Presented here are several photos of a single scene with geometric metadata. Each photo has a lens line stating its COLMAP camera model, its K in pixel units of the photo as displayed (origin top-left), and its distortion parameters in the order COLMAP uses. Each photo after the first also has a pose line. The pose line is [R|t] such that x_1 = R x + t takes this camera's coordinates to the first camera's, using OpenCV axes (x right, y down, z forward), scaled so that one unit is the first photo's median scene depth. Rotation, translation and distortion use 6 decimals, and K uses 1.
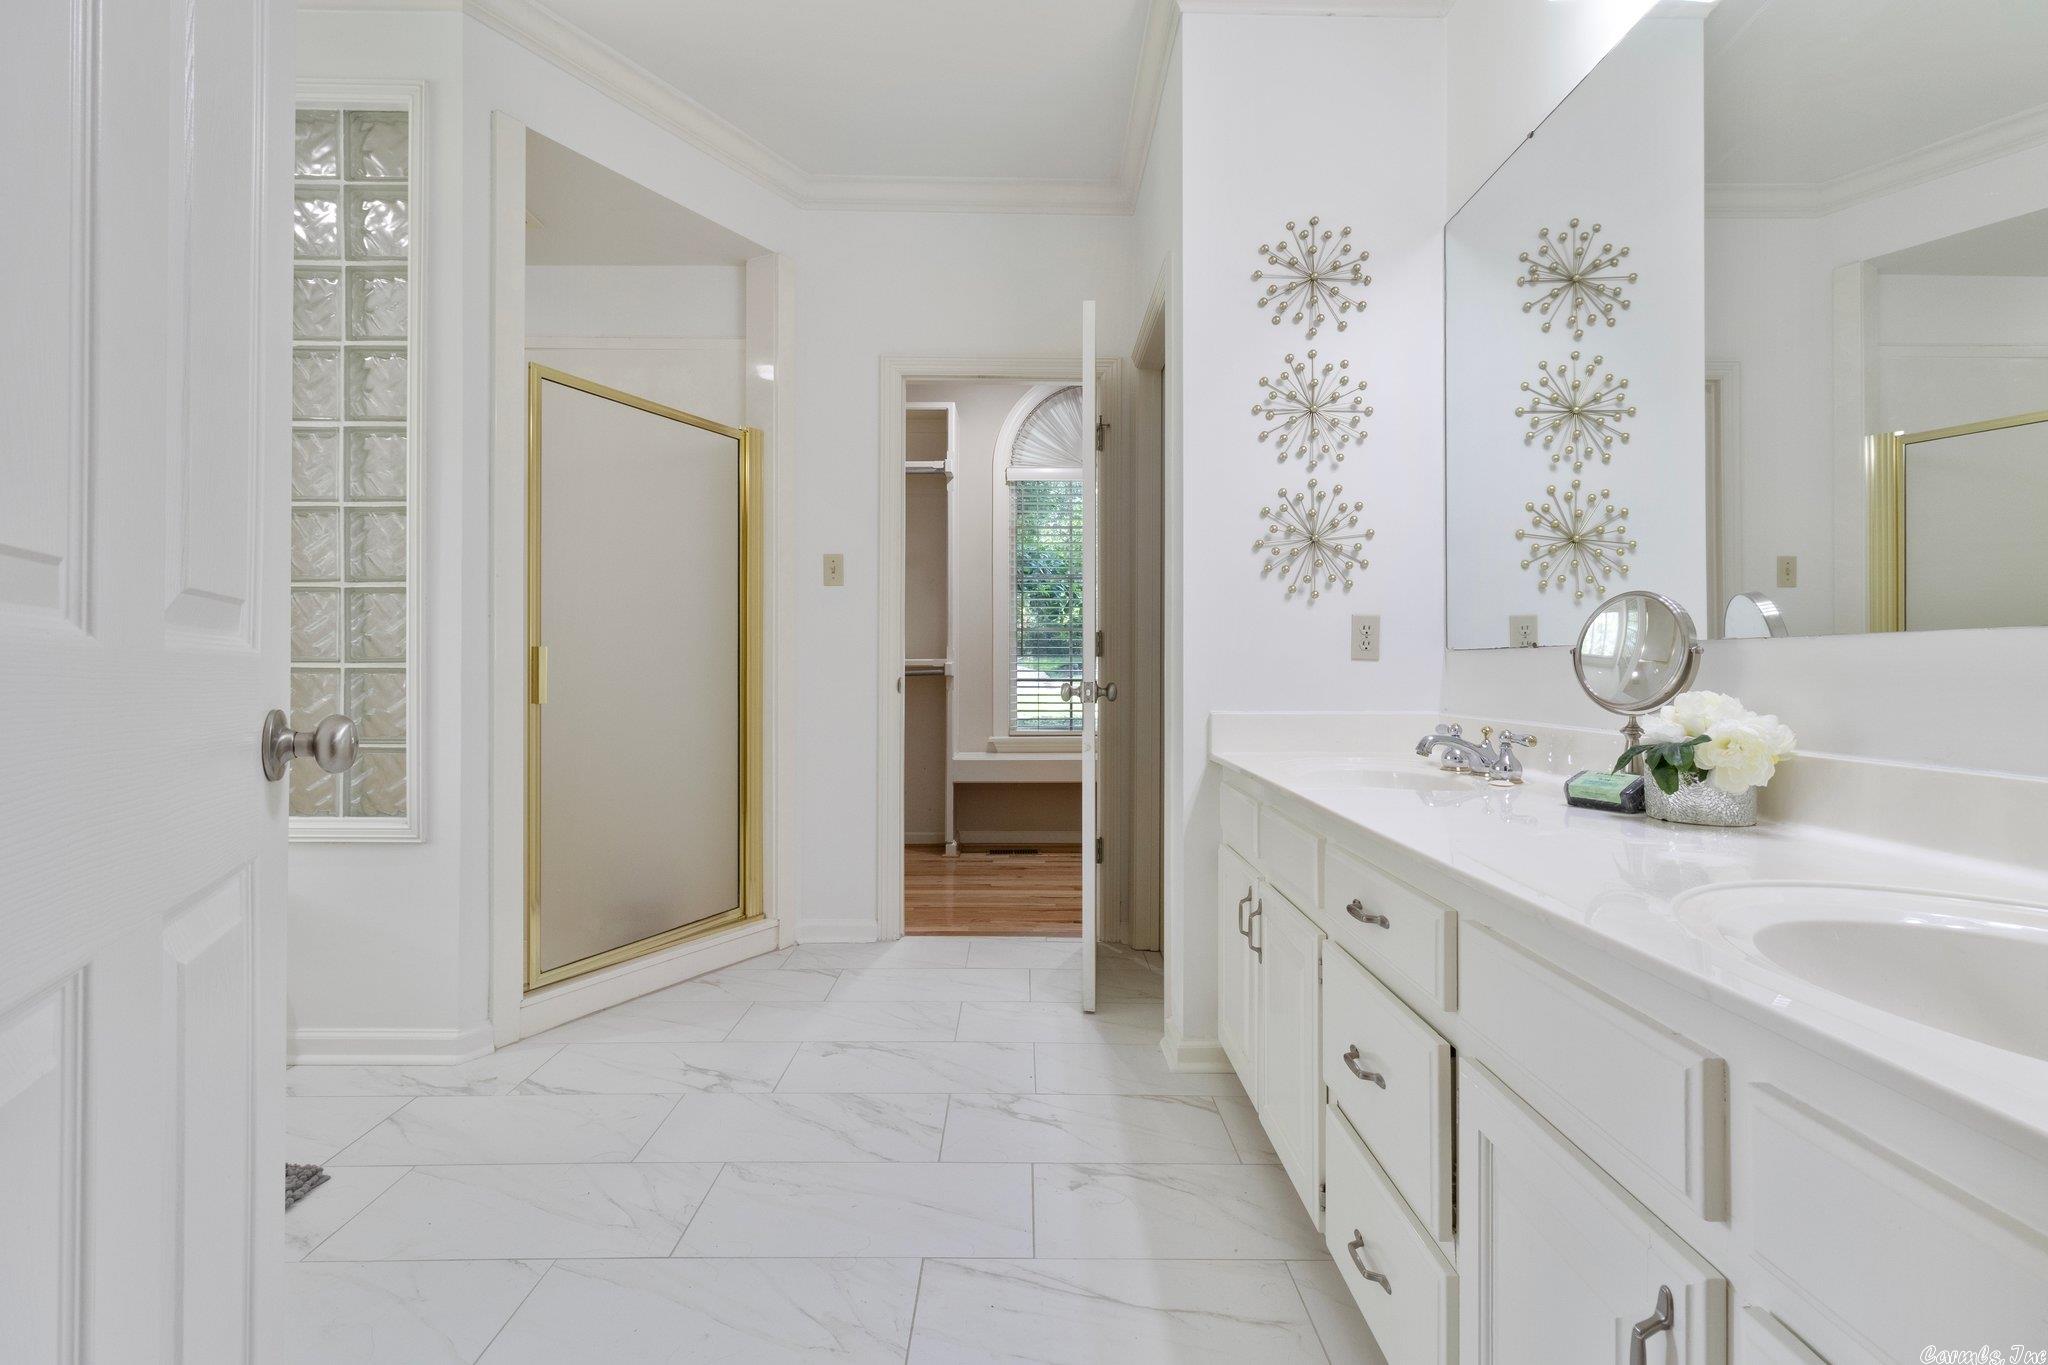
lens RADIAL K [[946.2, 0, 1035.5], [0, 946.2, 675.6], [0, 0, 1]] dist [0.002341, 0.000320]
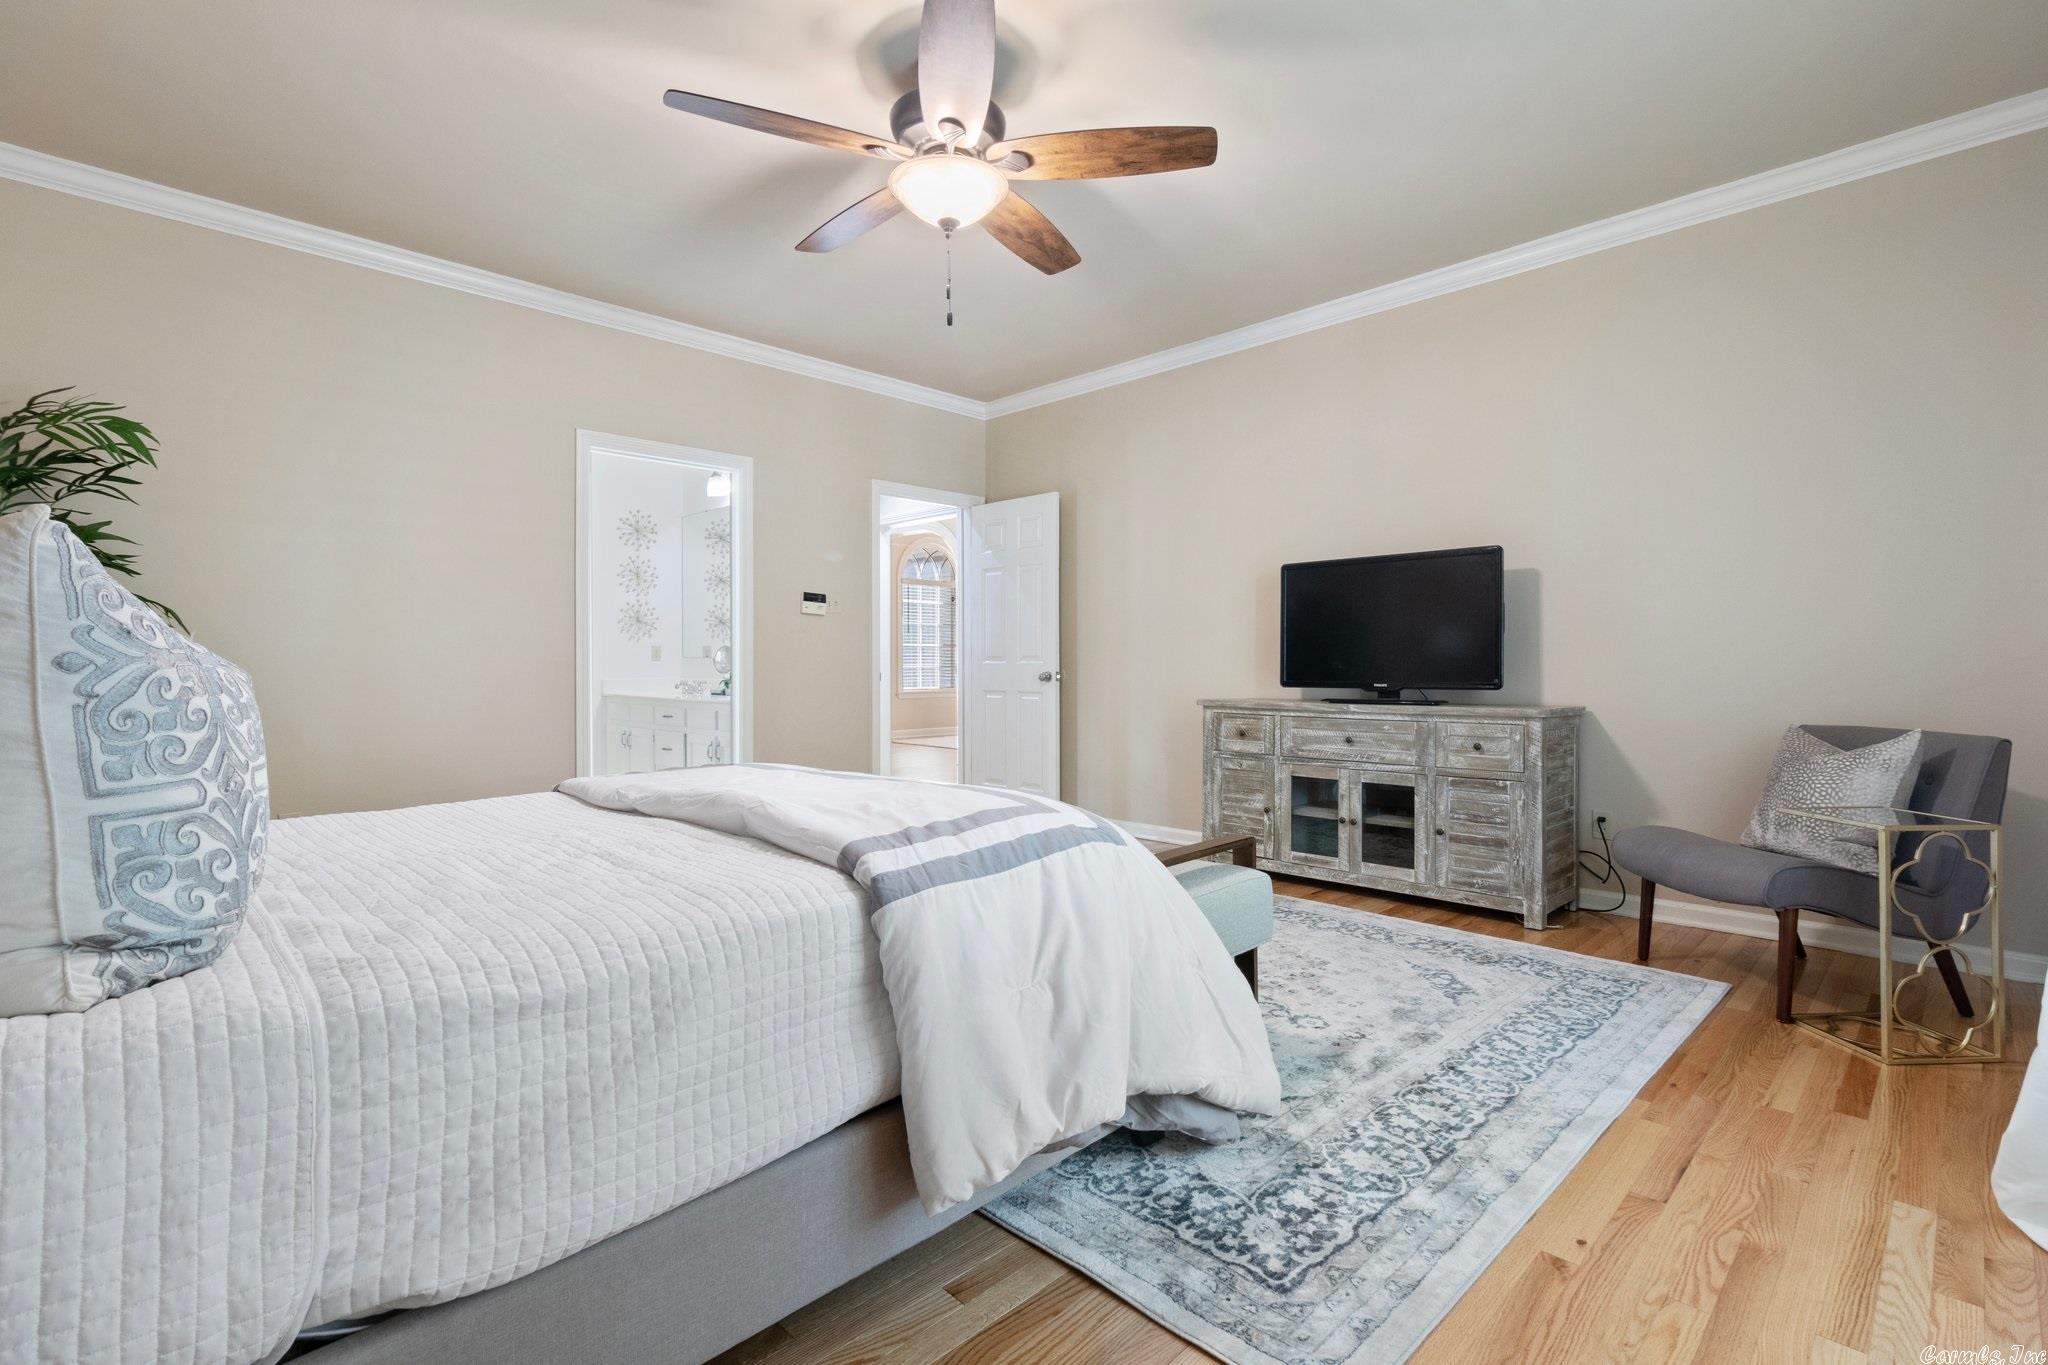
lens RADIAL K [[946.2, 0, 1014.4], [0, 946.2, 681.5], [0, 0, 1]] dist [0.002341, 0.000320]
pose [[0.726404, -0.005438, 0.687246, -0.885054], [-0.002381, 0.999943, 0.010429, 0.015650], [-0.687264, -0.009211, 0.726350, -1.952143]]
